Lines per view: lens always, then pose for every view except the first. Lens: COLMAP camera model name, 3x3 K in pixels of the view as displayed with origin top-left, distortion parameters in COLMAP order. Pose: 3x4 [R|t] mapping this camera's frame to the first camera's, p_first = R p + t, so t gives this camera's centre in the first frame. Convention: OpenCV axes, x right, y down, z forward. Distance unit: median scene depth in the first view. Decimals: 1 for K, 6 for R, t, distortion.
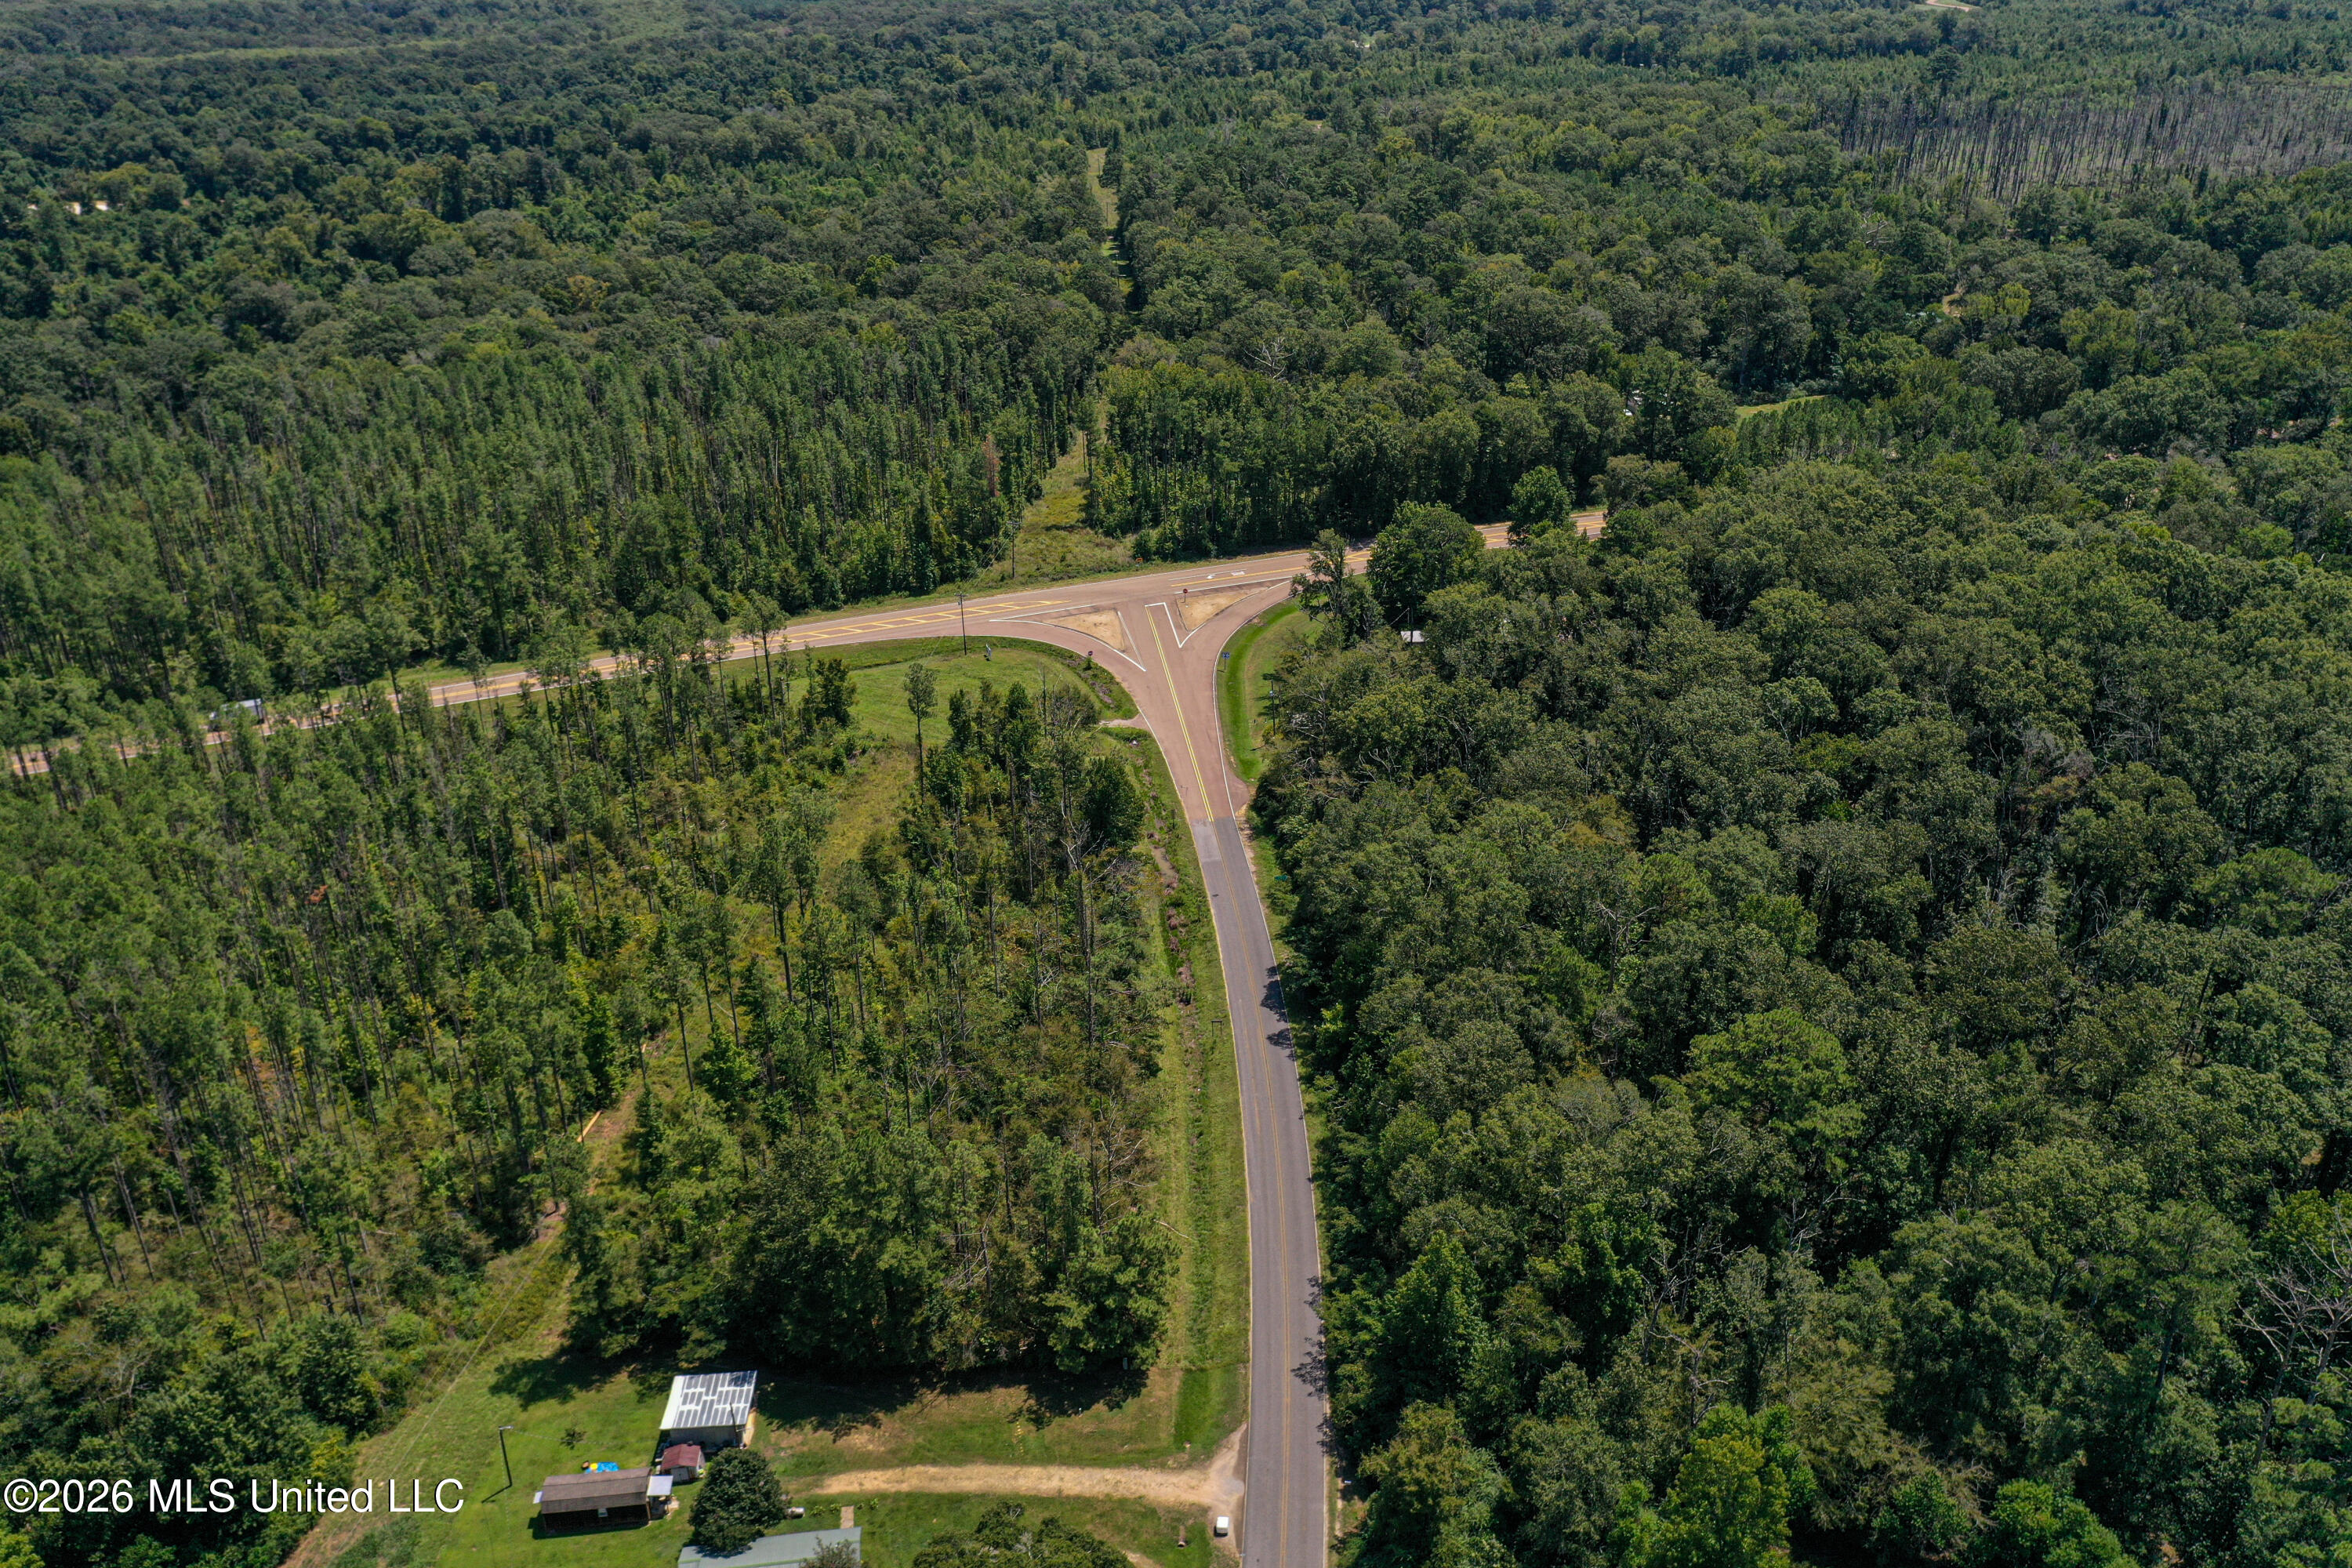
lens RADIAL K [[1873.3, 0, 1177.6], [0, 1873.3, 776.4], [0, 0, 1]] dist [0.015445, 0.005138]
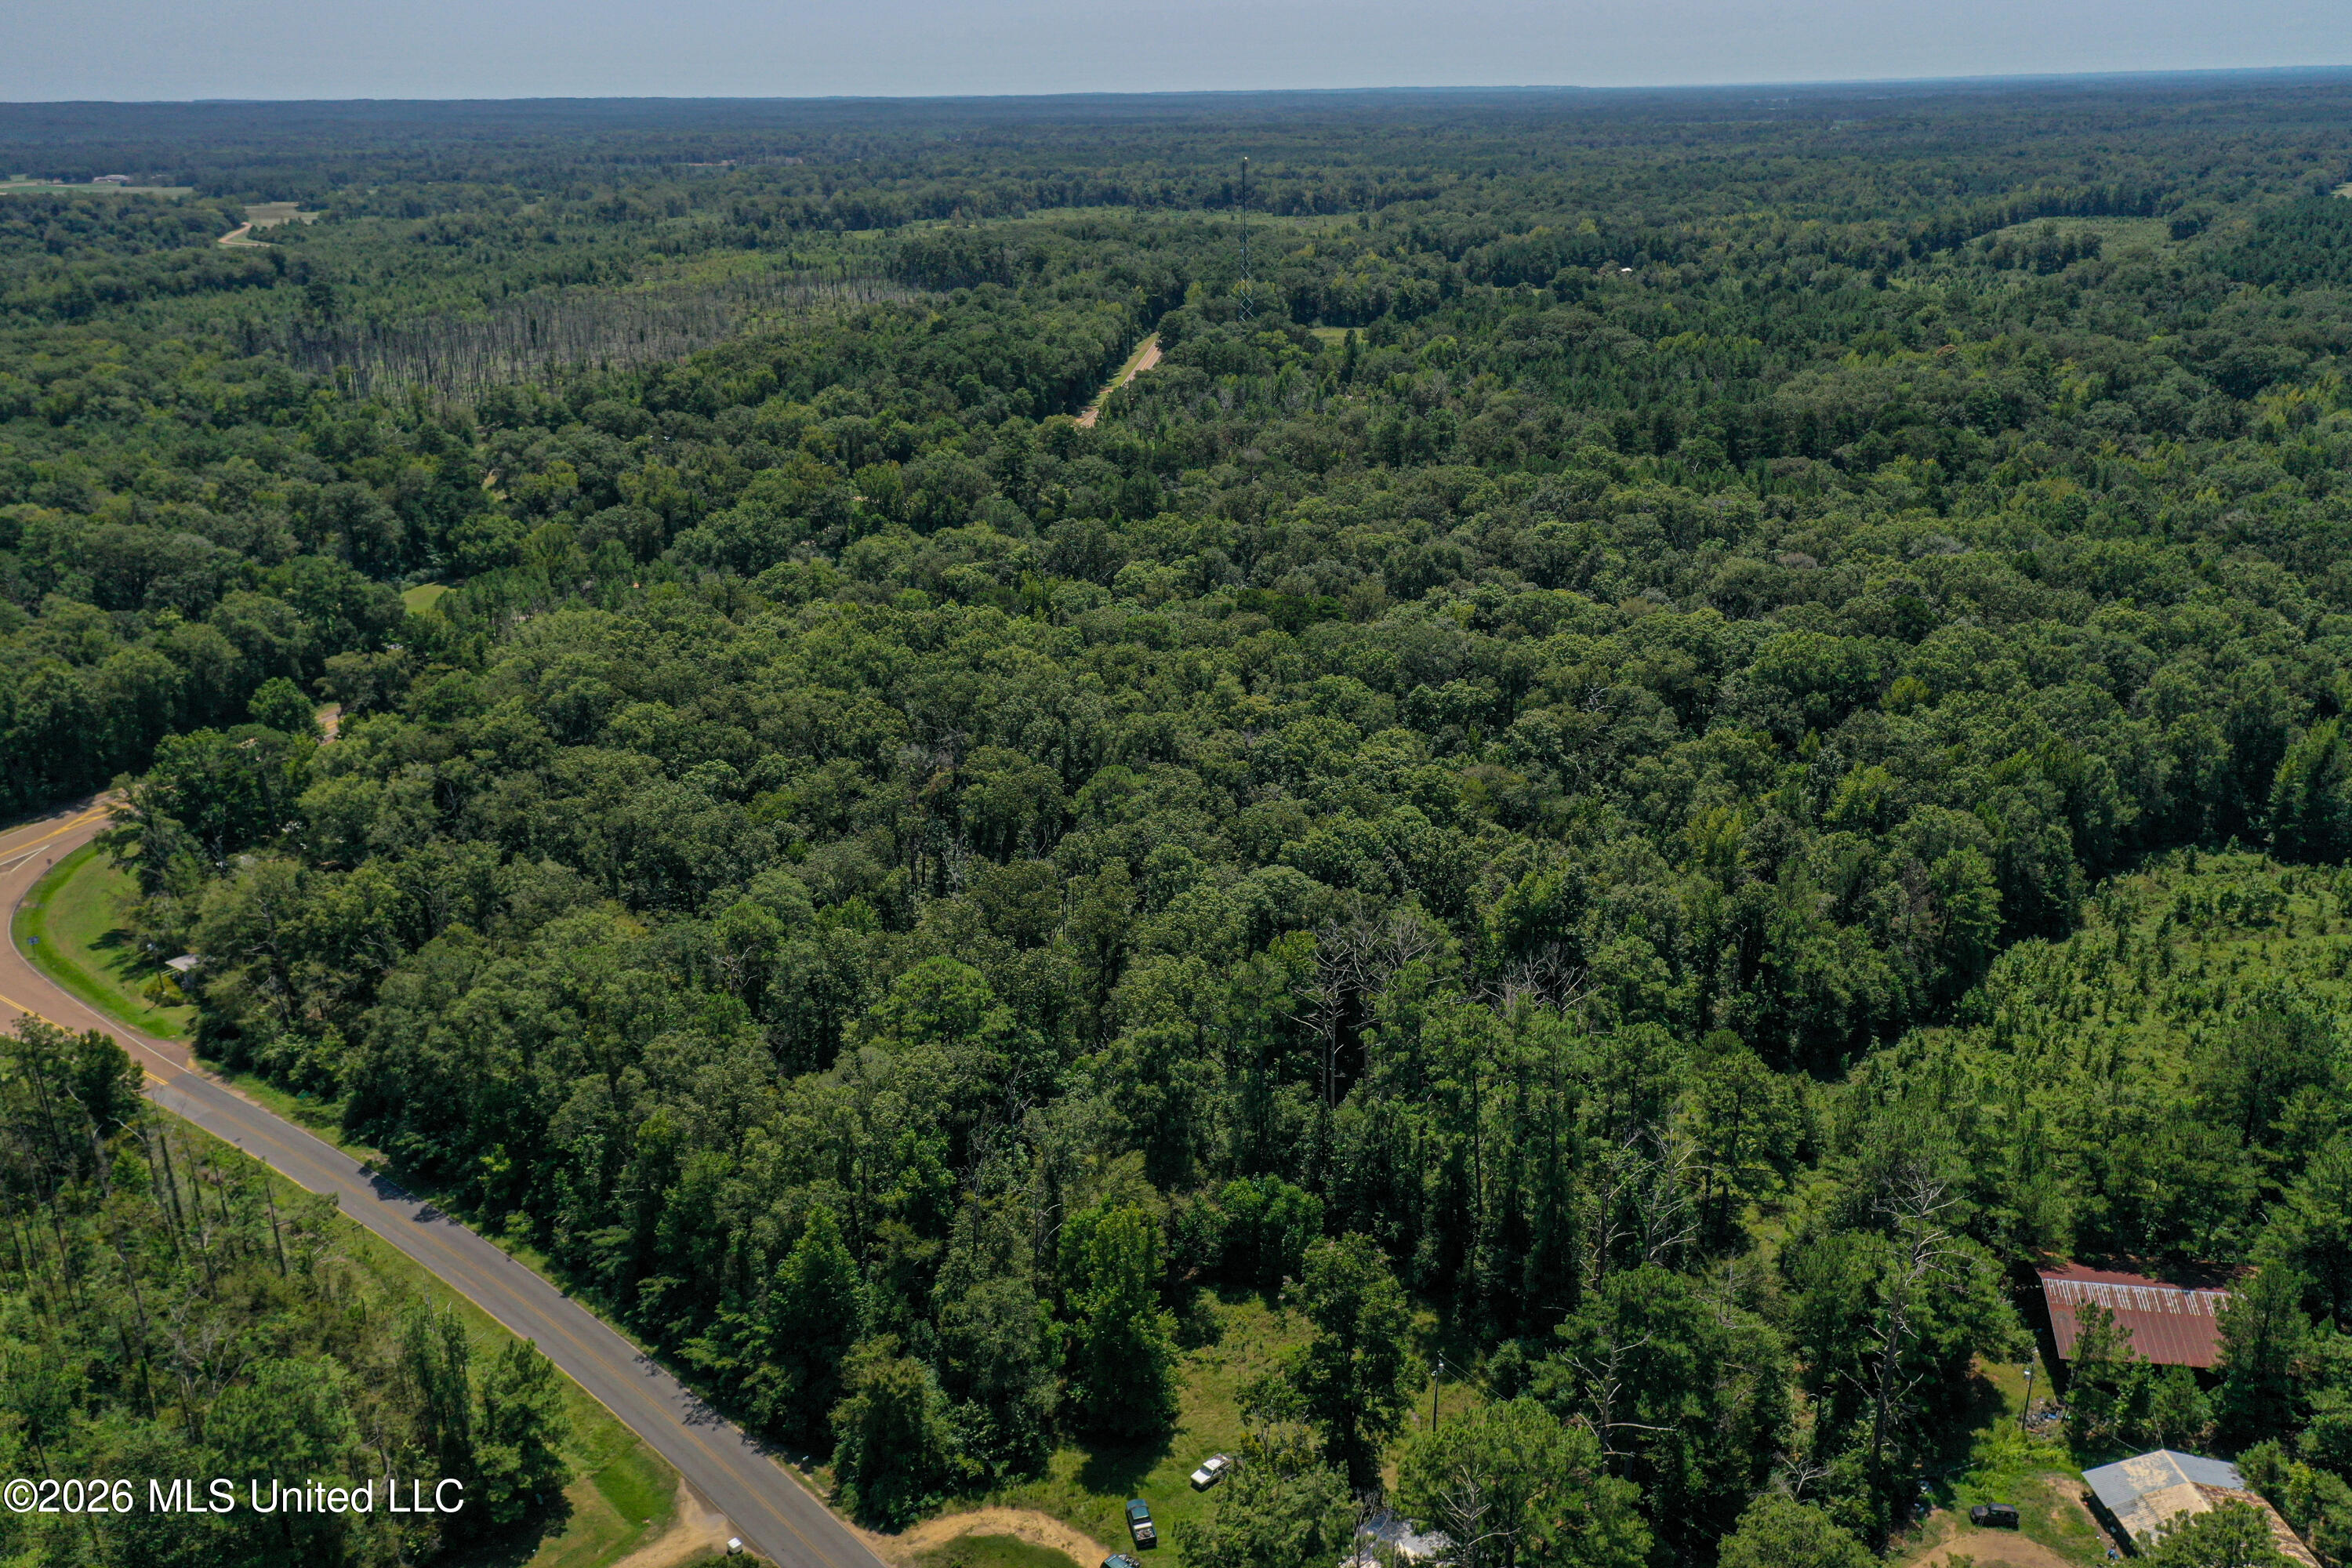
lens RADIAL K [[1873.3, 0, 1172.0], [0, 1873.3, 789.7], [0, 0, 1]] dist [0.015445, 0.005138]
pose [[0.668282, -0.251255, 0.700193, -0.239578], [0.324255, 0.945500, 0.029804, 0.018143], [-0.669521, 0.207124, 0.713331, -0.018602]]
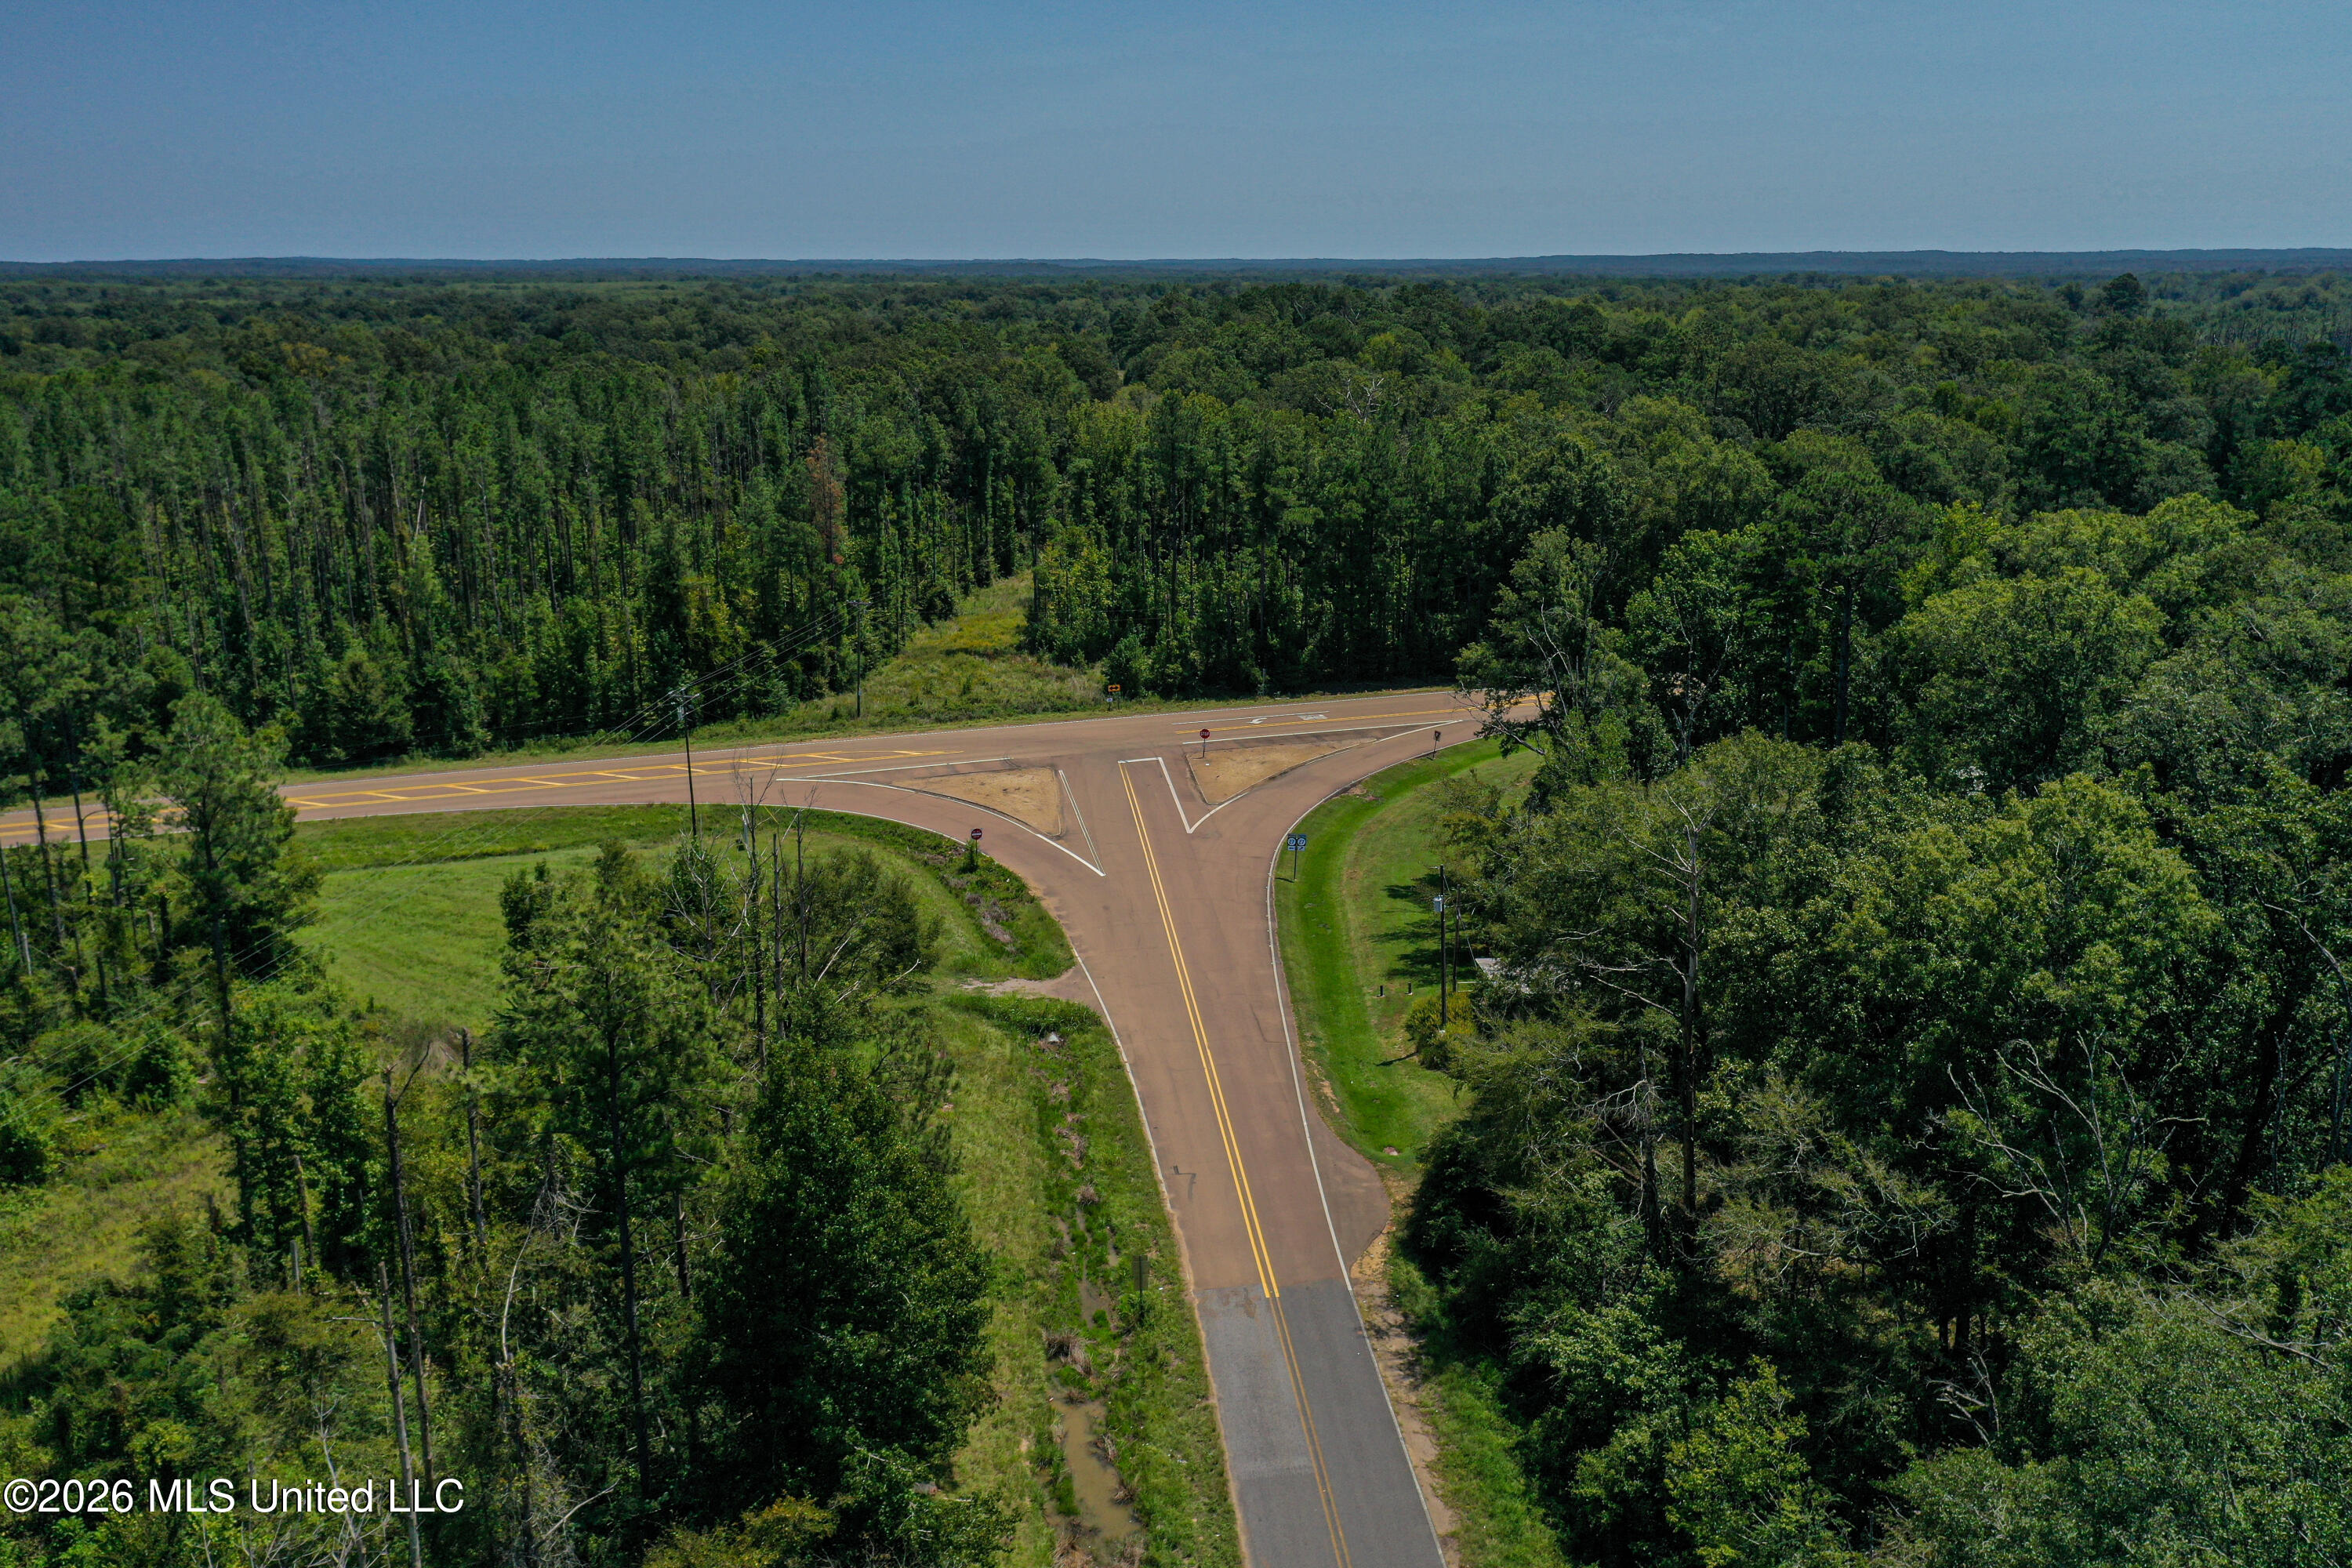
lens RADIAL K [[1873.3, 0, 1178.5], [0, 1873.3, 780.7], [0, 0, 1]] dist [0.015445, 0.005138]
pose [[0.999681, 0.020301, -0.015019, 0.005744], [-0.022705, 0.982910, -0.182684, -0.001390], [0.011054, 0.182966, 0.983057, 0.635370]]
